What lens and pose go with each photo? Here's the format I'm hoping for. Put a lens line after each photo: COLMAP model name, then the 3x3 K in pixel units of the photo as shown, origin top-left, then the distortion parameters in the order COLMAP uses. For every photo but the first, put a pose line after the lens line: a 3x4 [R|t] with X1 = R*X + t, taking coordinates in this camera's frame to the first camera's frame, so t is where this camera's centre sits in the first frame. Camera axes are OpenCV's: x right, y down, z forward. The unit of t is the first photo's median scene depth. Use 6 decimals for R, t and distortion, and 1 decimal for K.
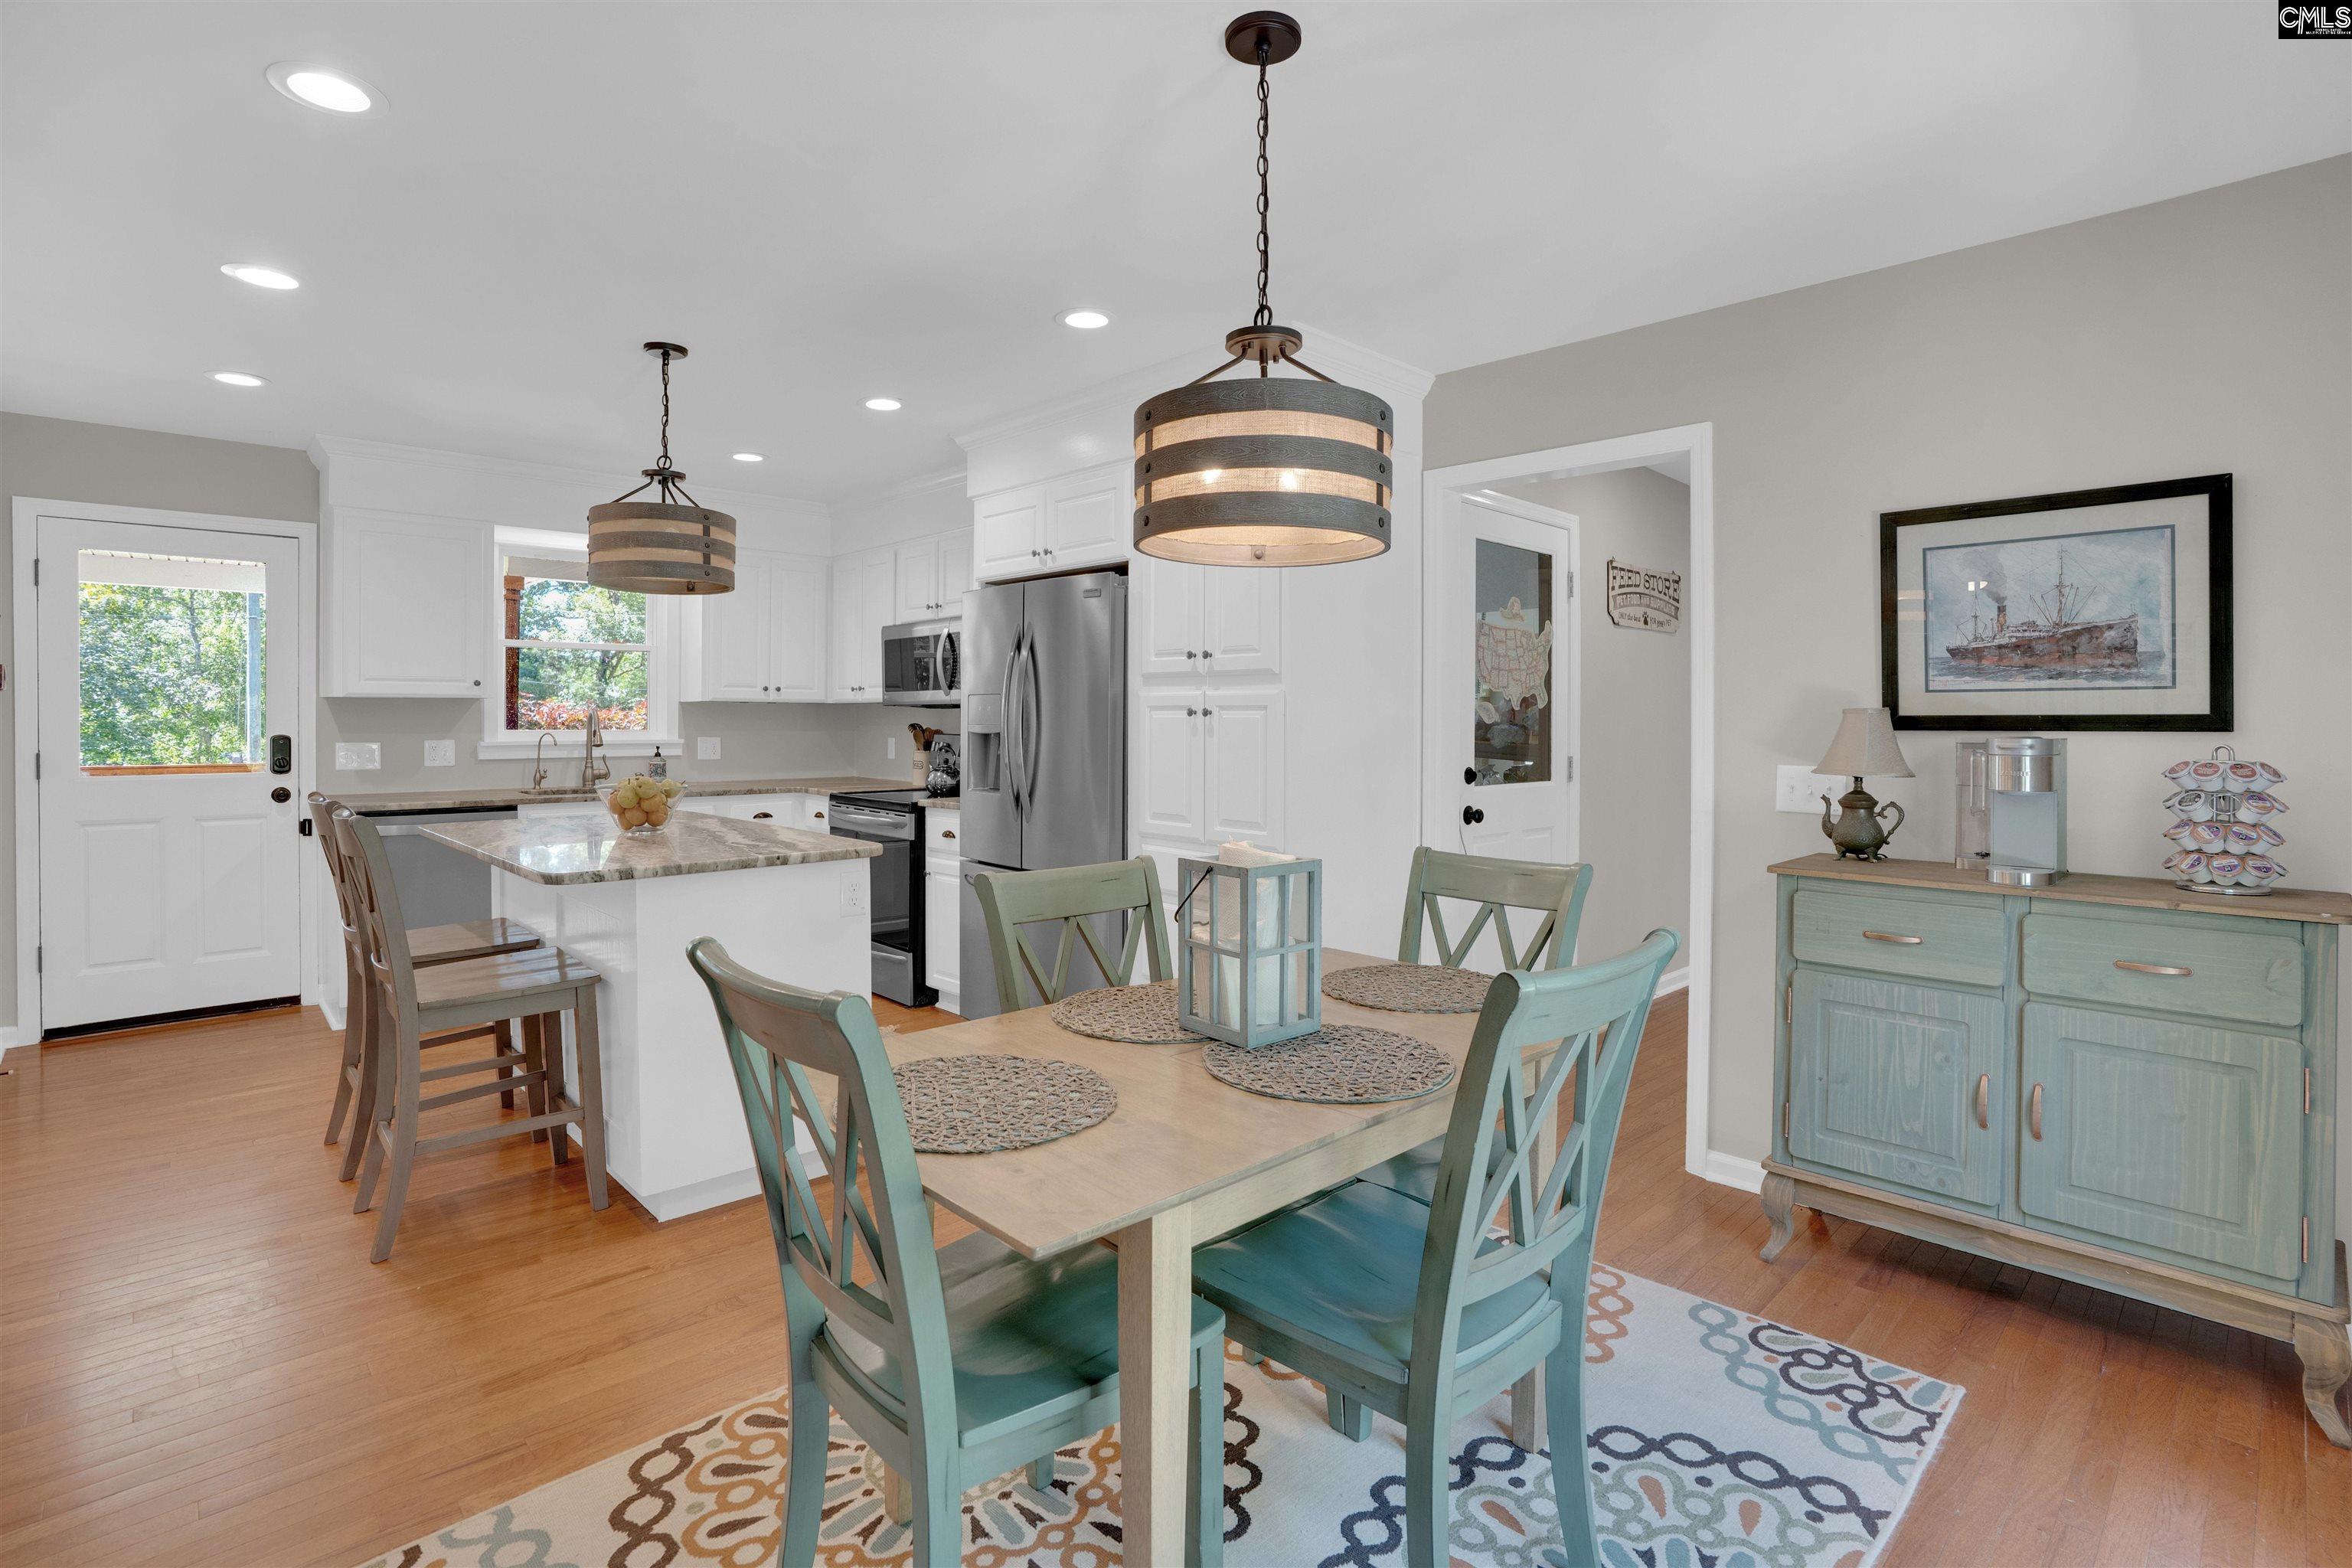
lens RADIAL K [[1112.1, 0, 1187.9], [0, 1112.1, 715.2], [0, 0, 1]] dist [-0.047348, 0.015439]
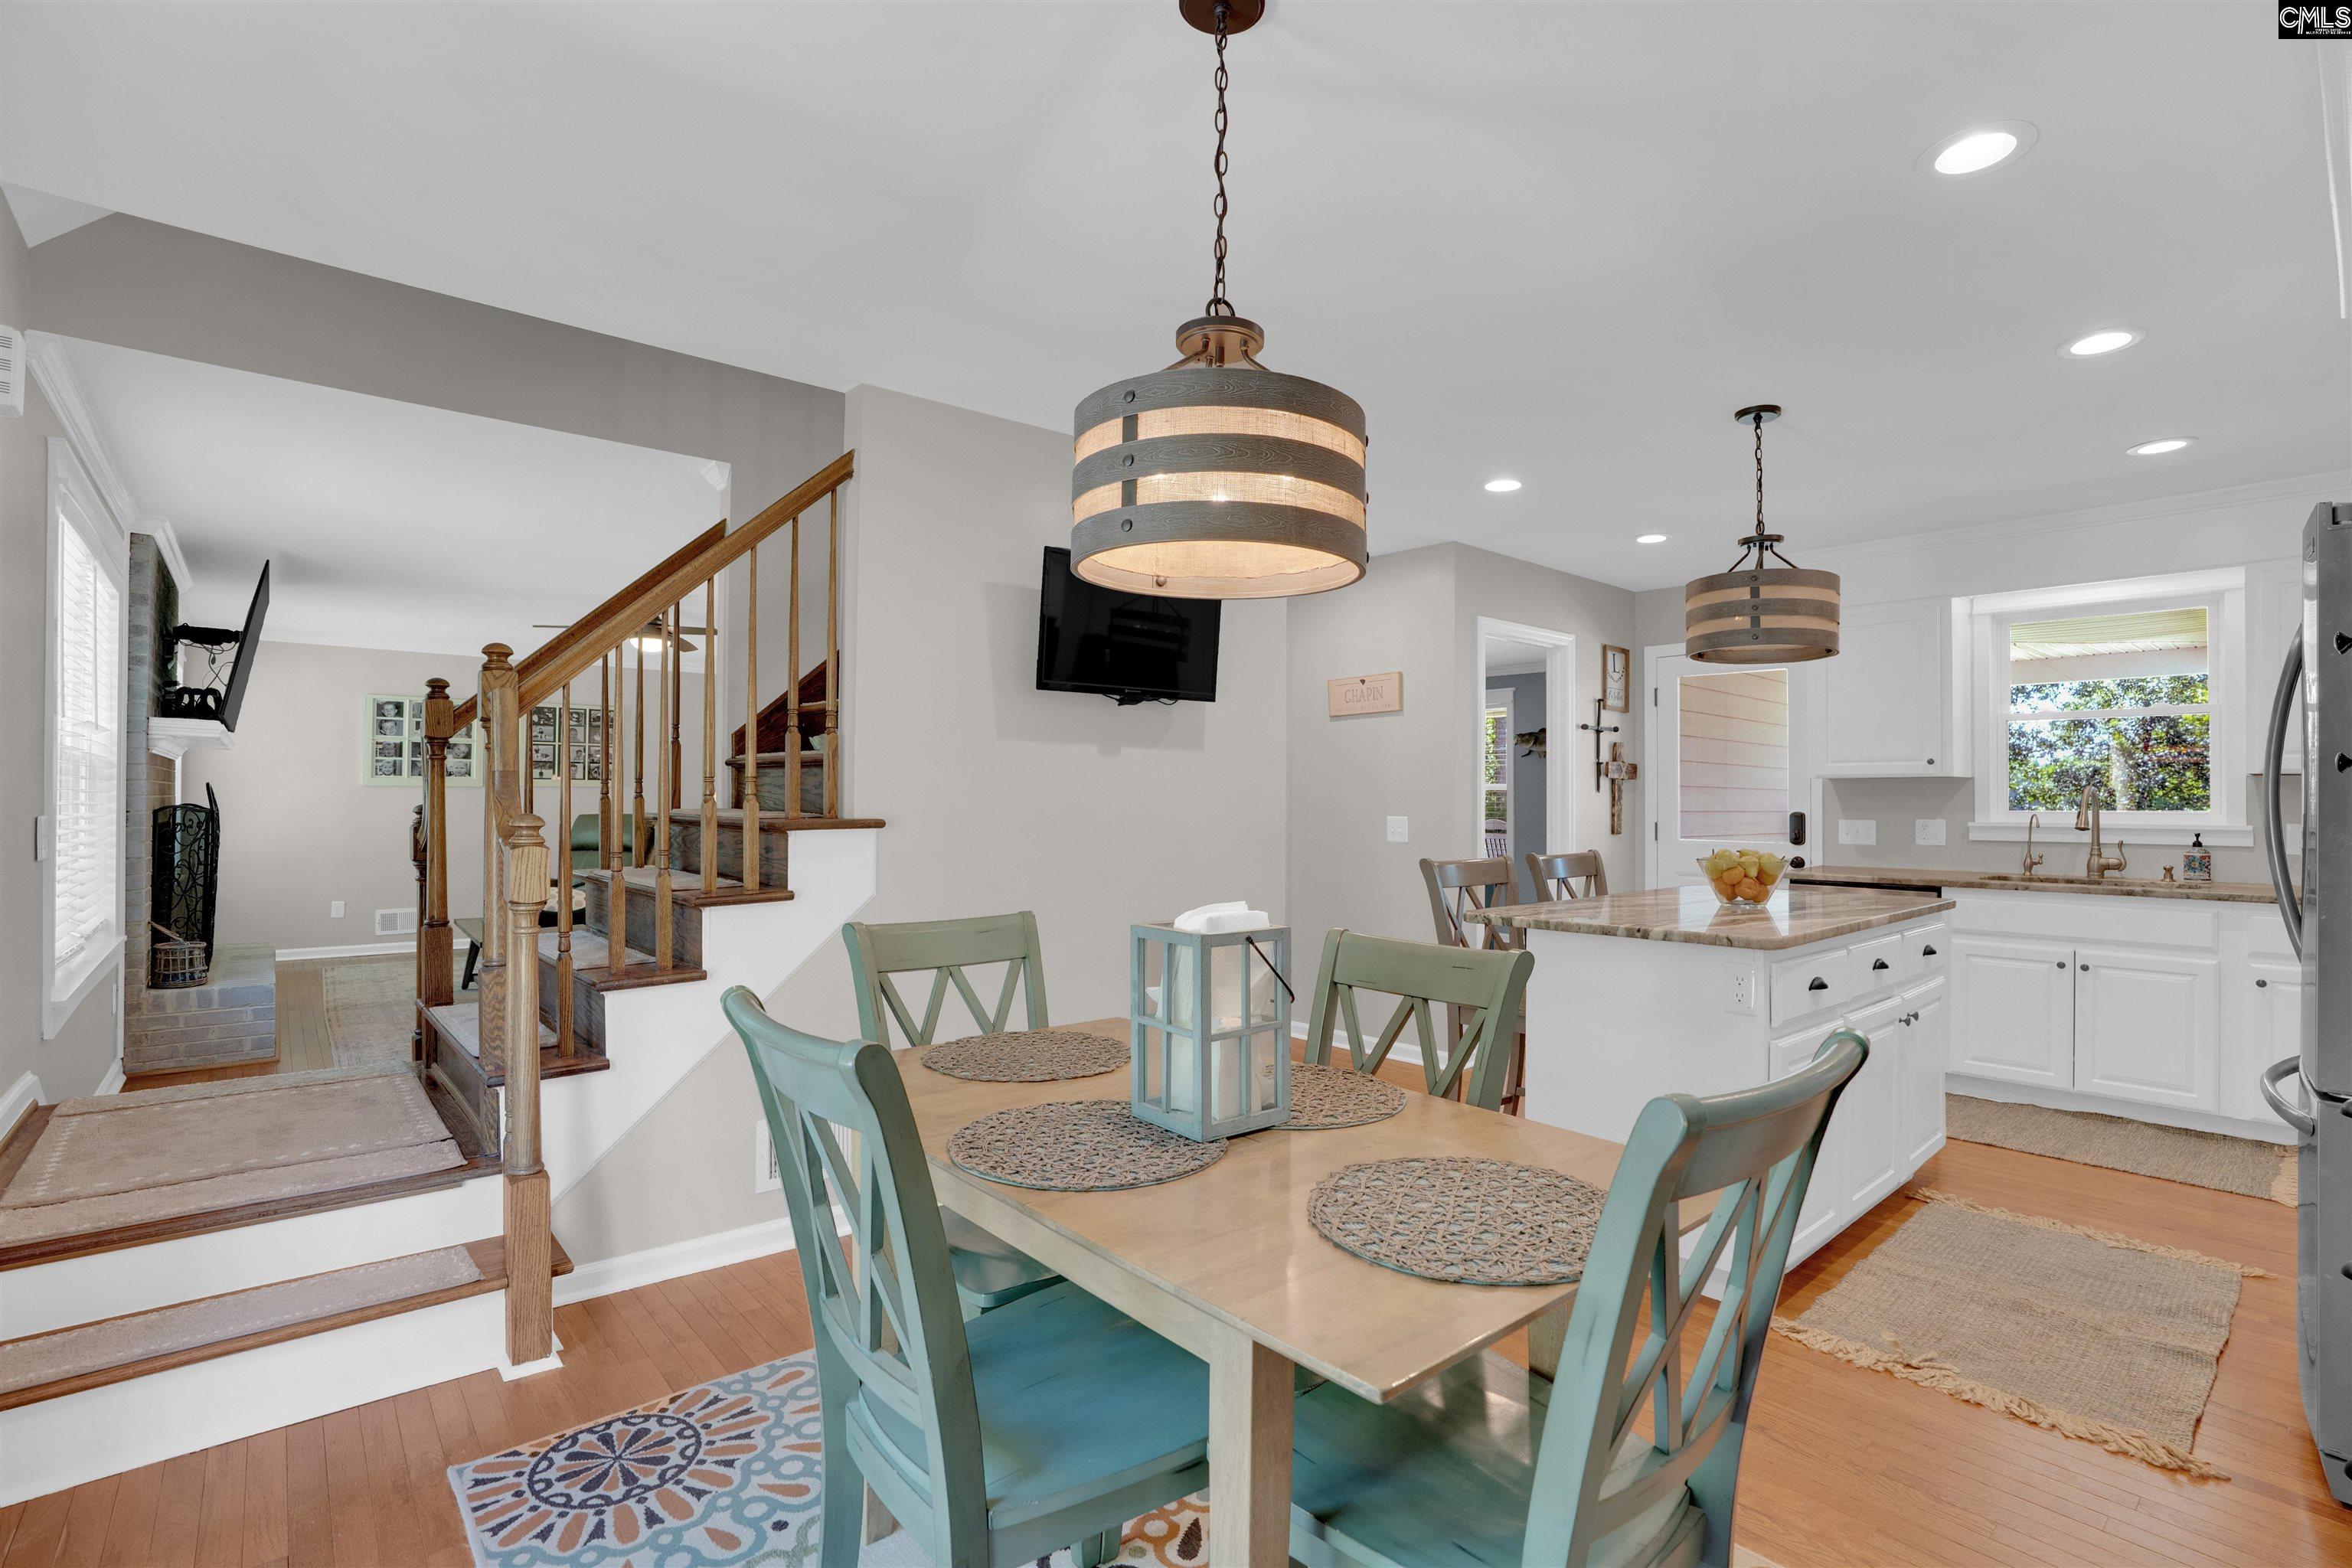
lens RADIAL K [[1095.9, 0, 1152.5], [0, 1095.9, 791.5], [0, 0, 1]] dist [-0.055720, 0.016030]
pose [[-0.074009, -0.012565, -0.997178, 0.387912], [-0.002748, 0.999919, -0.012396, 0.011963], [0.997254, 0.001823, -0.074037, 0.381963]]
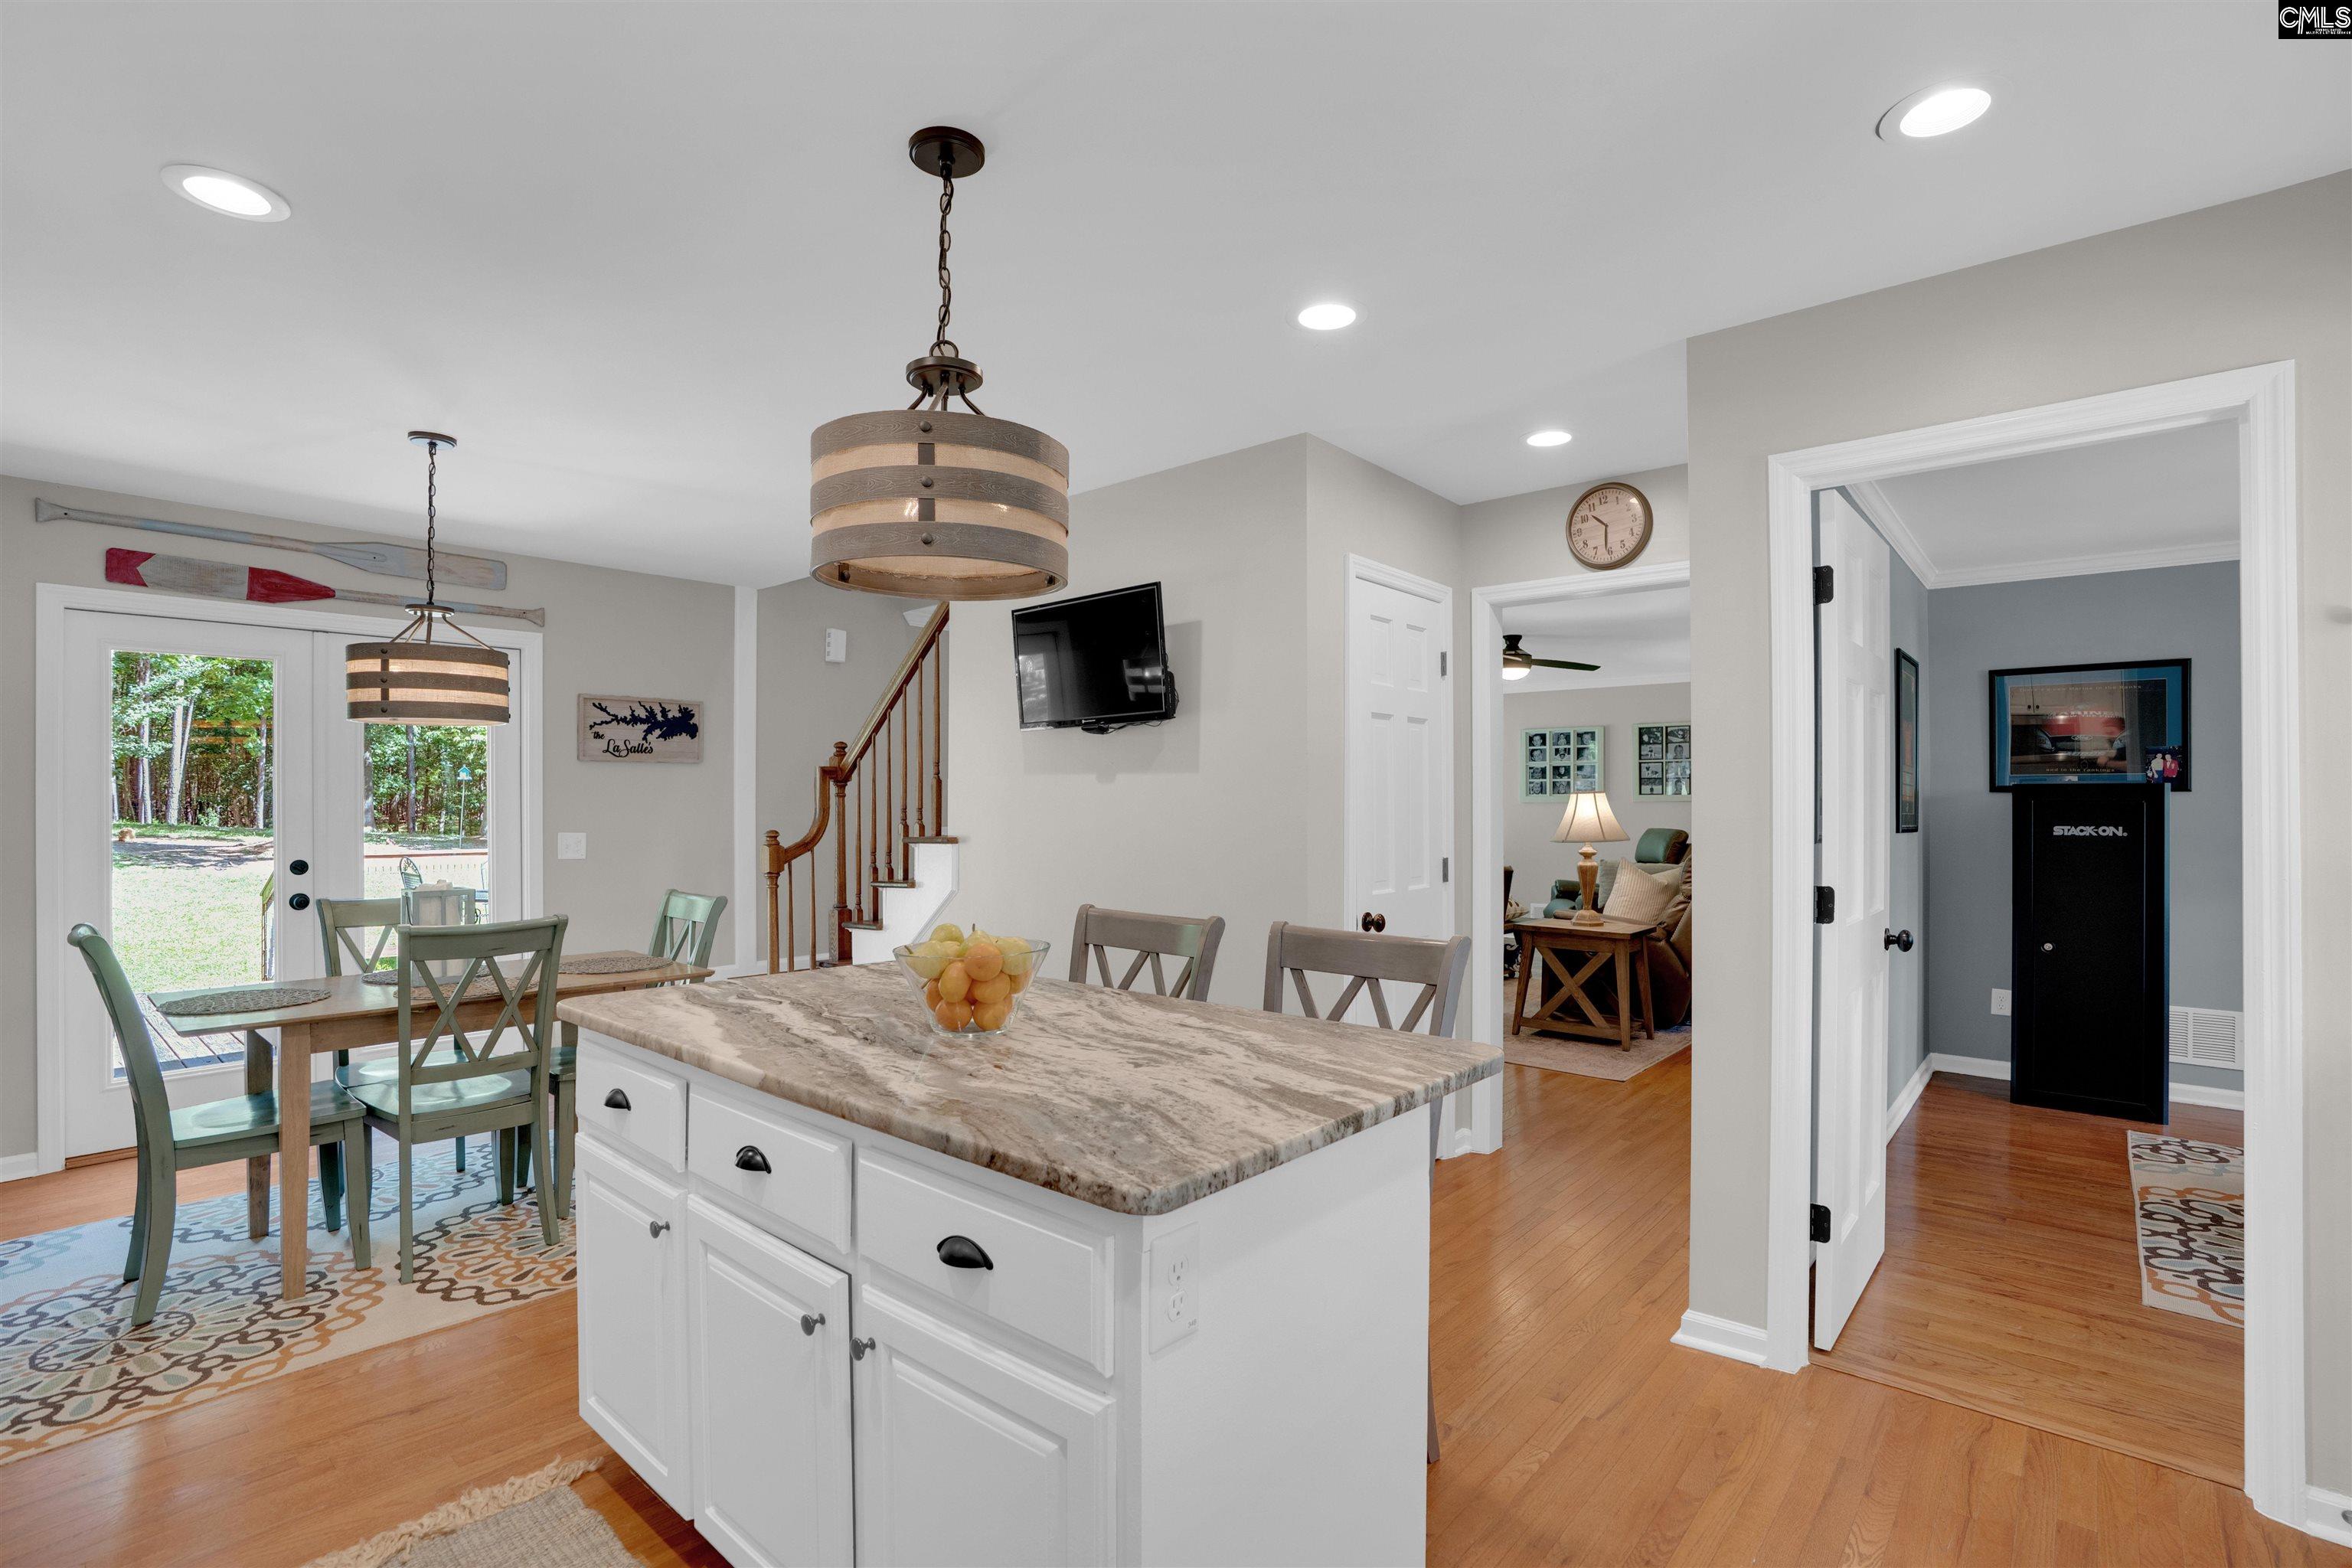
lens RADIAL K [[1095.9, 0, 1202.1], [0, 1095.9, 798.3], [0, 0, 1]] dist [-0.055720, 0.016030]
pose [[-0.995277, -0.005620, -0.096915, -0.404511], [-0.004995, 0.999965, -0.006699, -0.006257], [0.096949, -0.006183, -0.995270, 1.131832]]
